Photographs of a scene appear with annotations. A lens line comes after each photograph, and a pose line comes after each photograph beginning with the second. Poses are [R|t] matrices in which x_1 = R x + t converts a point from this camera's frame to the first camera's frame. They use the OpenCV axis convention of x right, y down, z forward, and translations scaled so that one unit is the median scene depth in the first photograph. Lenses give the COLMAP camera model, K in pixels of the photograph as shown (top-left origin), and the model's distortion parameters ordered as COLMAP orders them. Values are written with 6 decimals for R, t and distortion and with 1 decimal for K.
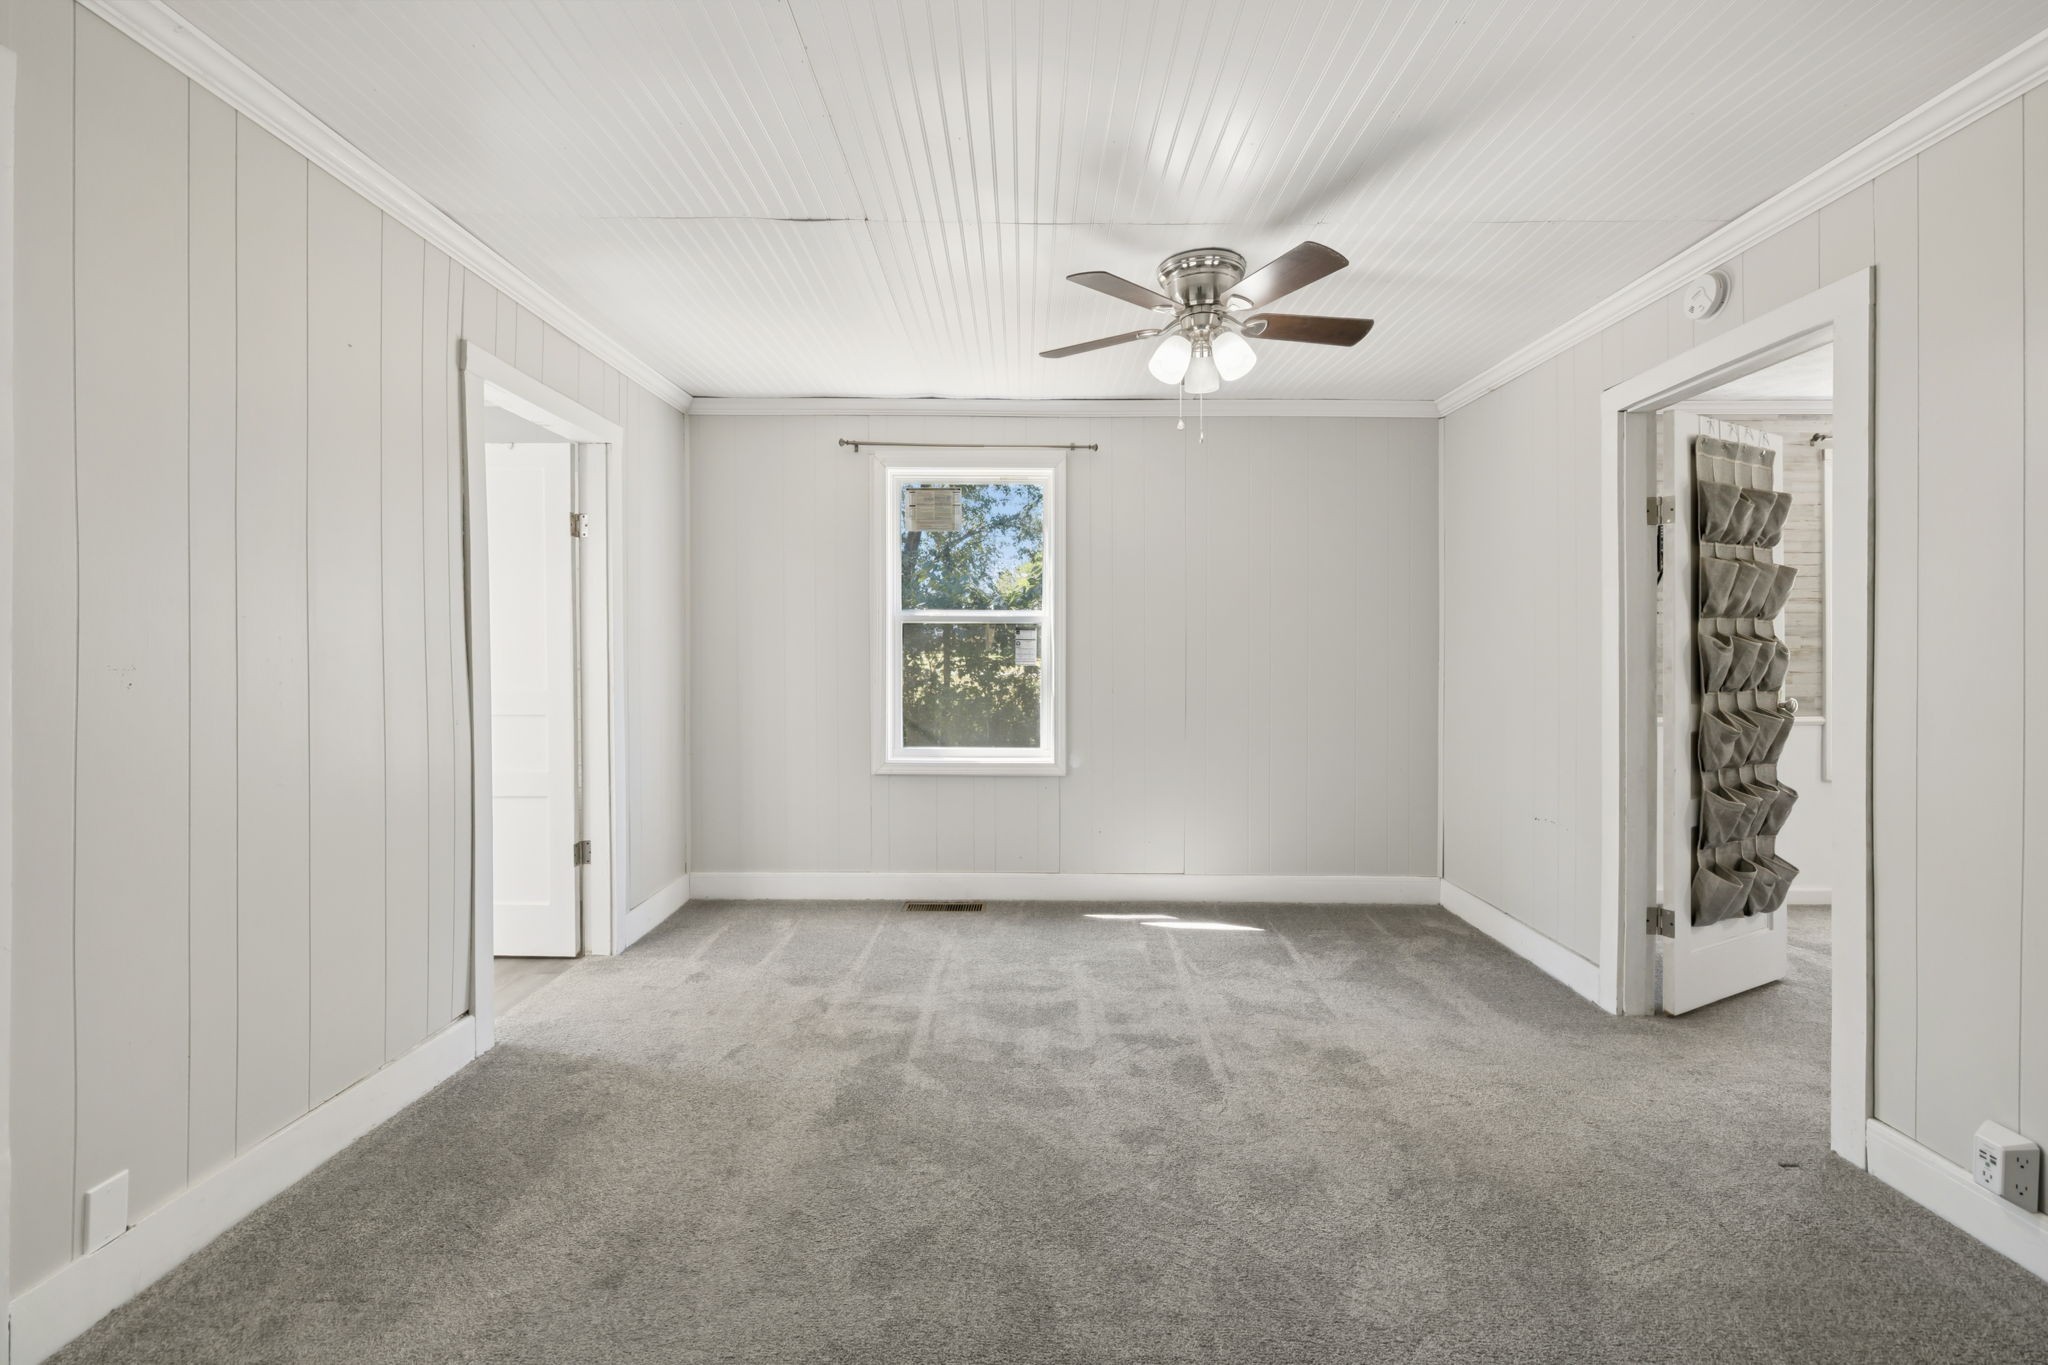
lens RADIAL K [[869.4, 0, 1023.0], [0, 869.4, 651.7], [0, 0, 1]] dist [-0.000419, 0.000659]
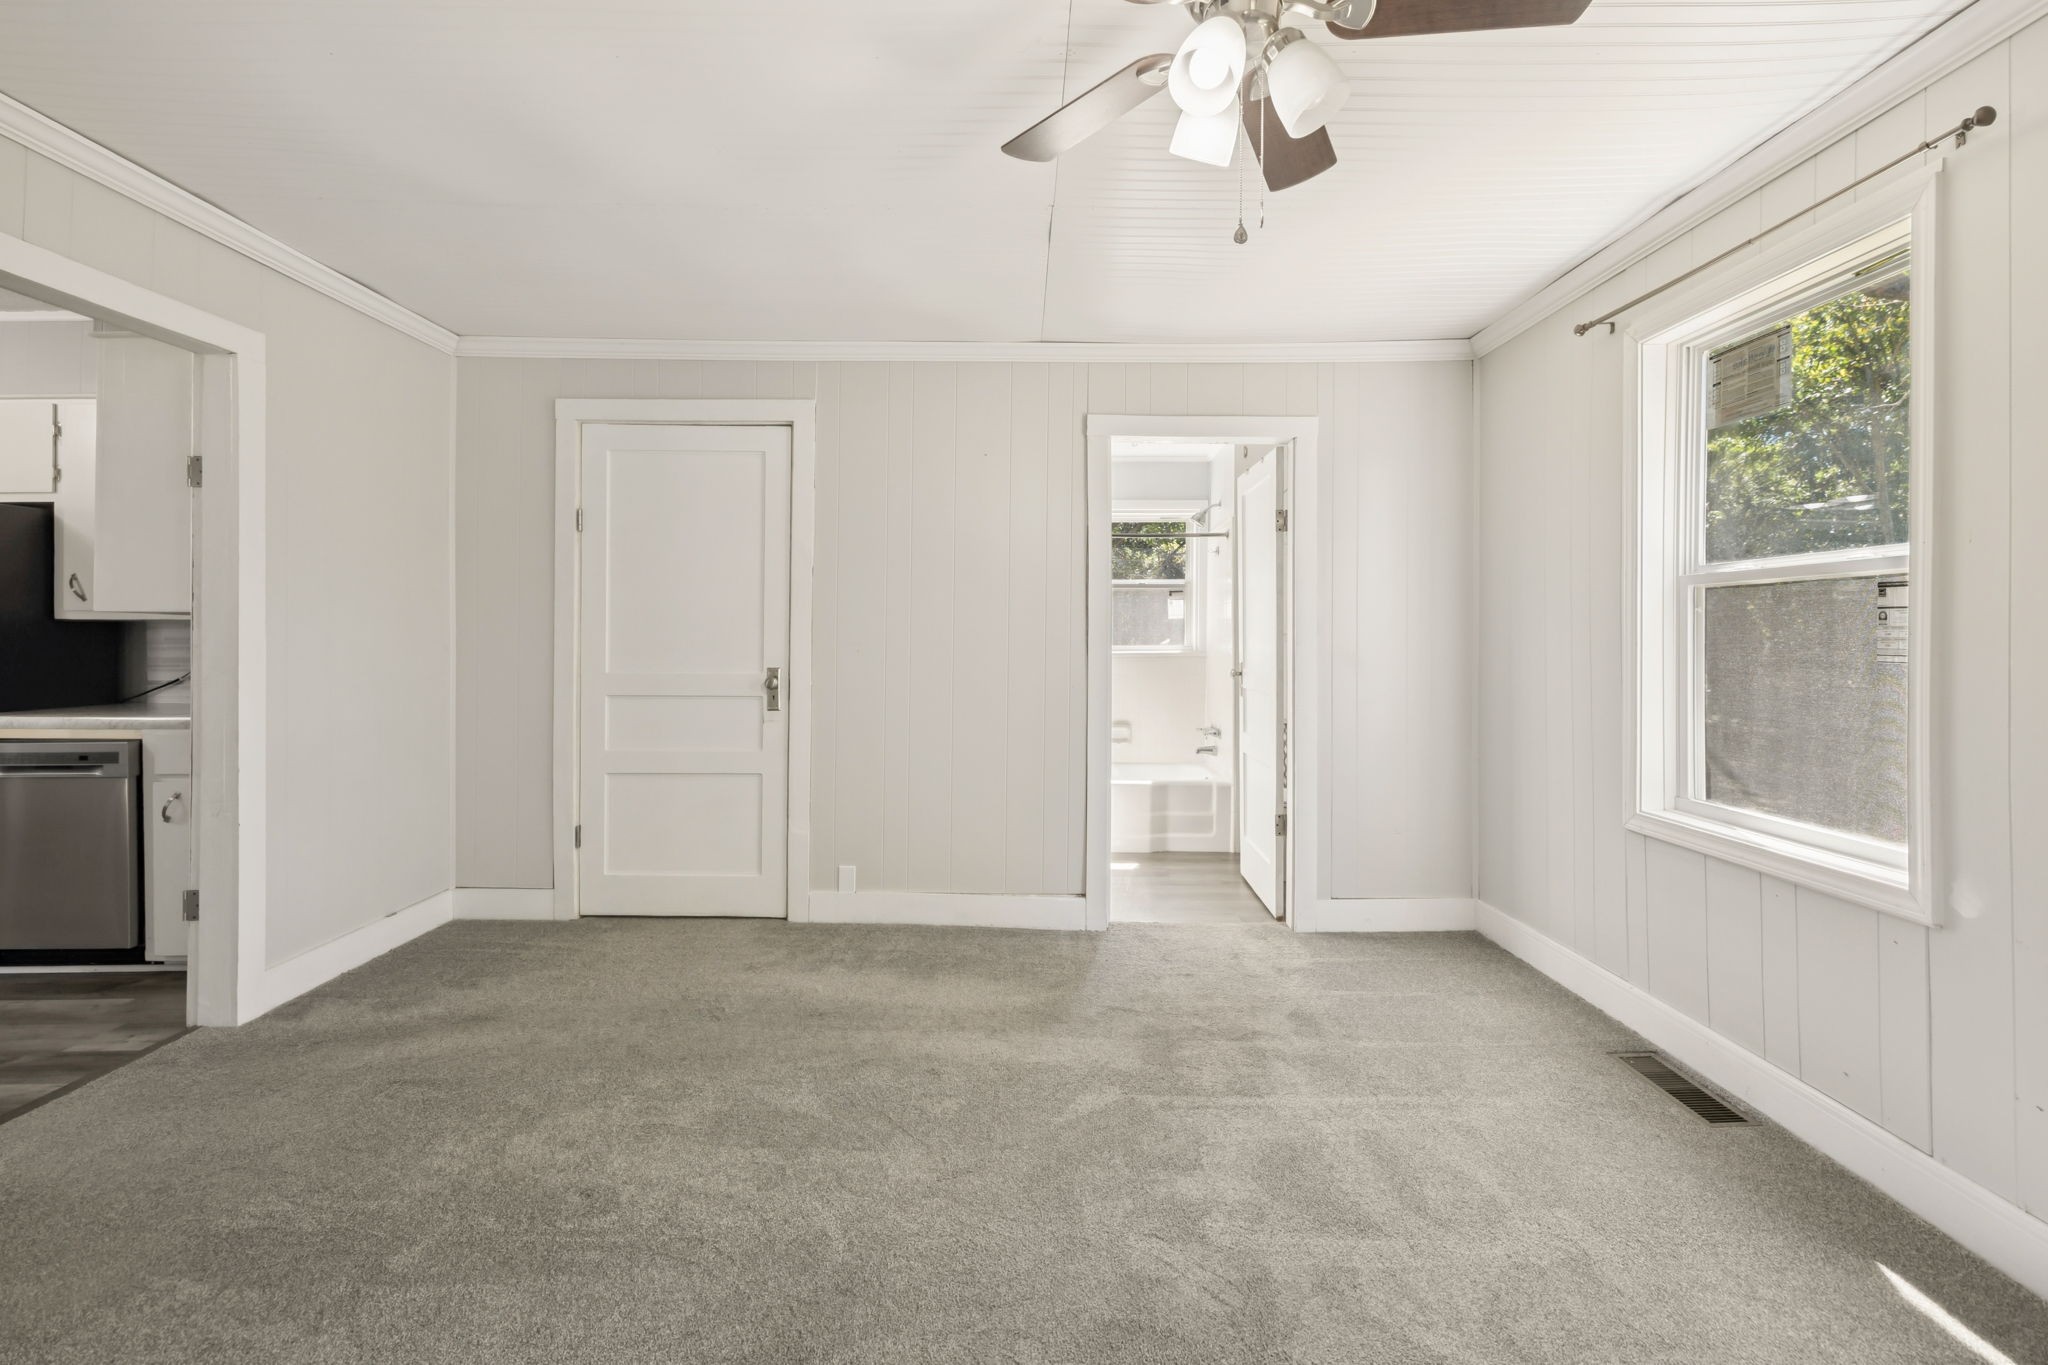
lens RADIAL K [[885.7, 0, 1013.4], [0, 885.7, 637.0], [0, 0, 1]] dist [-0.002601, -0.000510]
pose [[-0.021541, -0.004804, -0.999756, 0.693456], [-0.003324, 0.999983, -0.004733, 0.006429], [0.999762, 0.003221, -0.021557, 0.805312]]
